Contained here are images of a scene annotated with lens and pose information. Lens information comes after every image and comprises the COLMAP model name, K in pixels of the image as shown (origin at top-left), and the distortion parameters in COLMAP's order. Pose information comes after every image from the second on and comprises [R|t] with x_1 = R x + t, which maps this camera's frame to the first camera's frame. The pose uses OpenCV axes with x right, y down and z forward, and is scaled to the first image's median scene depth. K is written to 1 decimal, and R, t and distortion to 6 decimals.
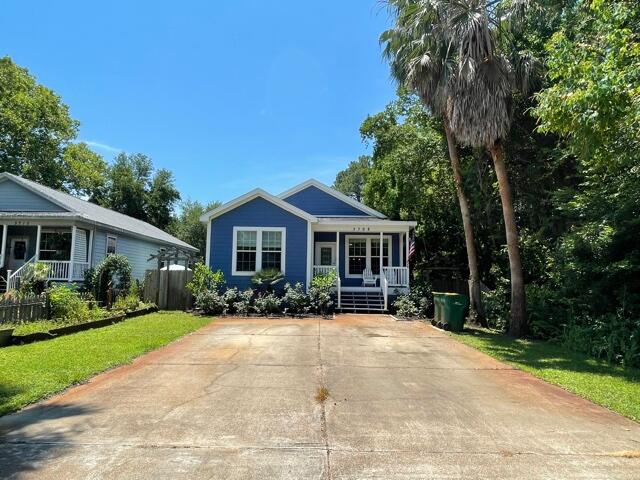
lens RADIAL K [[414.6, 0, 322.0], [0, 414.6, 238.9], [0, 0, 1]] dist [0.015903, -0.015240]
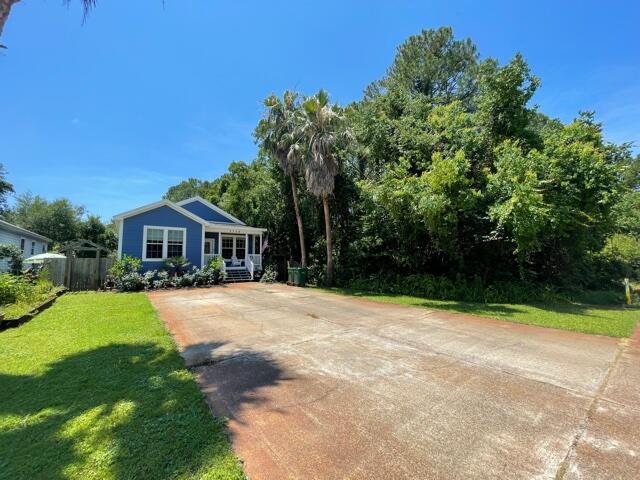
lens RADIAL K [[257.4, 0, 321.2], [0, 257.4, 240.0], [0, 0, 1]] dist [-0.001077, 0.000623]
pose [[0.796914, 0.027848, 0.603450, -0.258897], [-0.037434, 0.999294, 0.003320, -0.006313], [-0.602931, -0.025235, 0.797394, -0.021096]]
